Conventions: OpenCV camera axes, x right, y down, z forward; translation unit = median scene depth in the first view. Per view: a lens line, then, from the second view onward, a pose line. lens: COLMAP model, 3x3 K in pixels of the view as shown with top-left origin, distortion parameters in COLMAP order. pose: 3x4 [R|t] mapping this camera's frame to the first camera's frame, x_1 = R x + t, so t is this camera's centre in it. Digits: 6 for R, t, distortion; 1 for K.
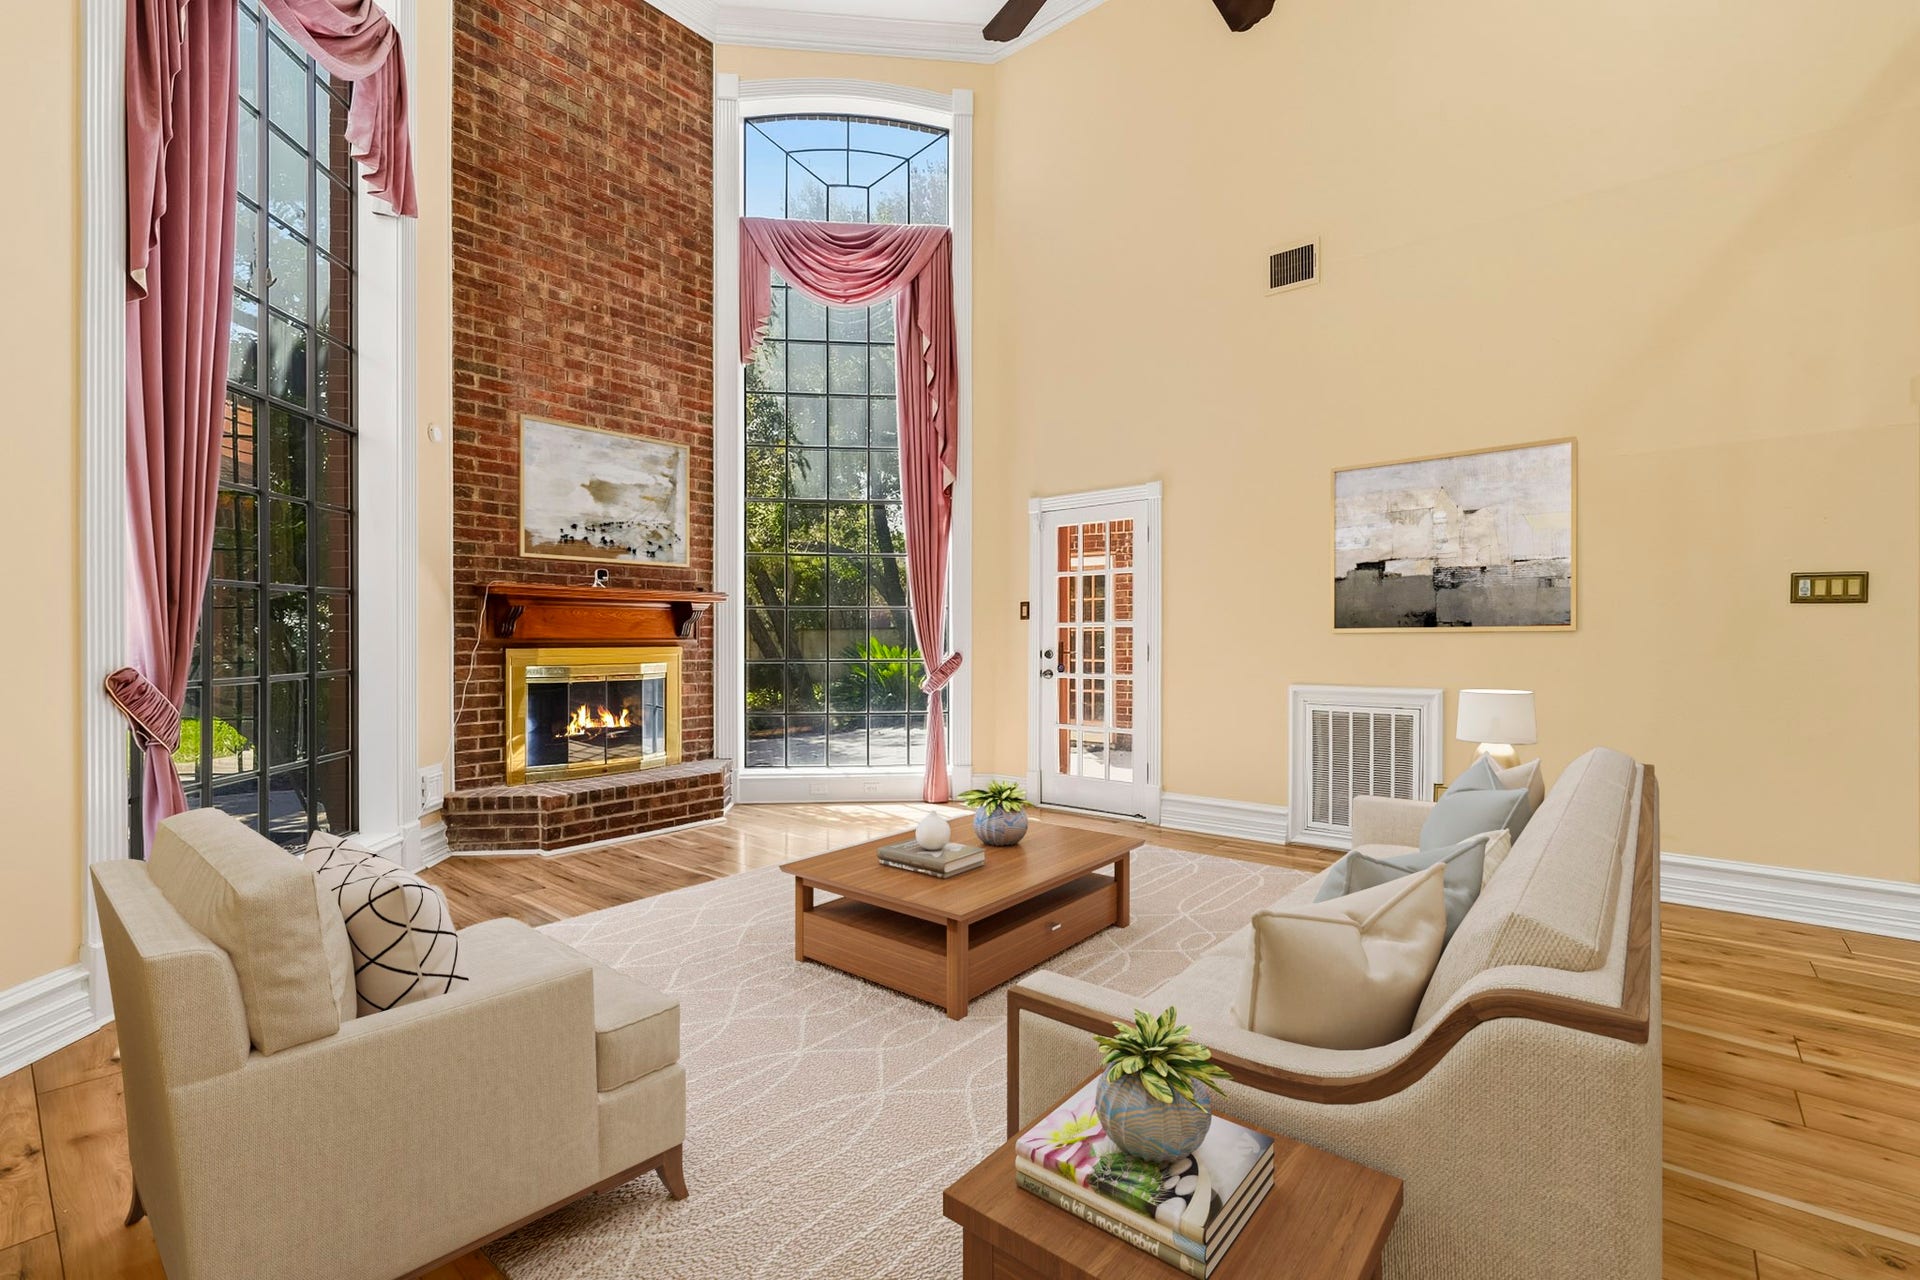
lens RADIAL K [[815.3, 0, 973.7], [0, 815.3, 640.6], [0, 0, 1]] dist [0.004932, -0.000098]
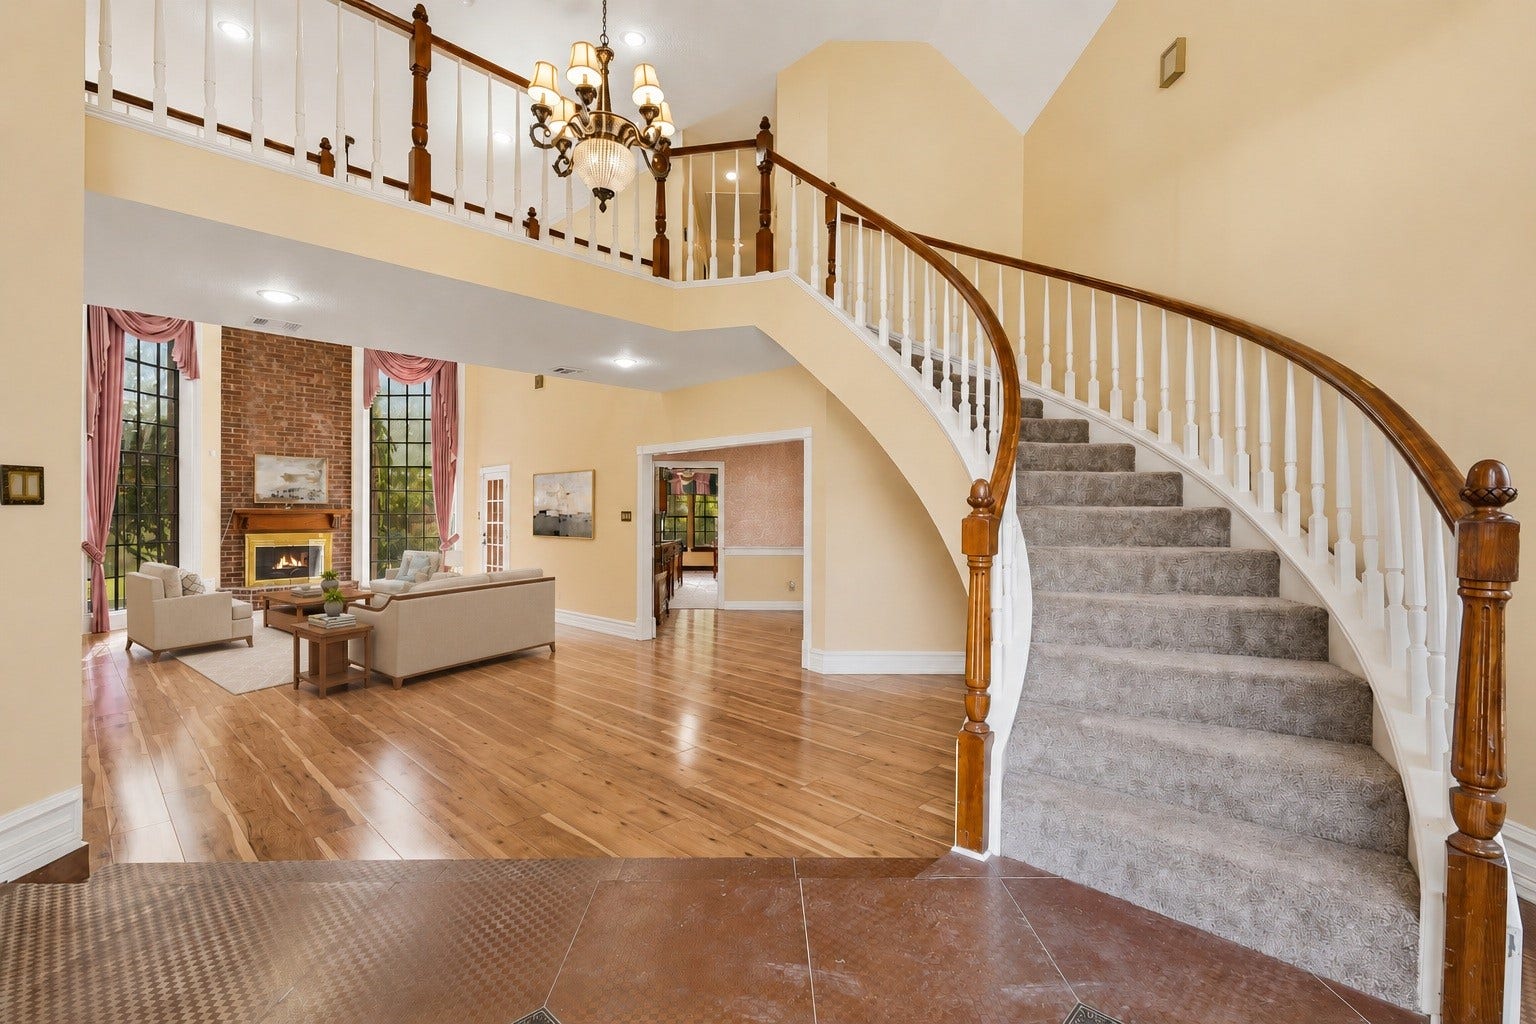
lens RADIAL K [[652.2, 0, 765.6], [0, 652.2, 508.2], [0, 0, 1]] dist [0.004932, -0.000098]
pose [[0.997670, 0.019489, -0.065376, 1.130752], [-0.018689, 0.999743, 0.012817, -0.121749], [0.065609, -0.011566, 0.997778, -0.890225]]
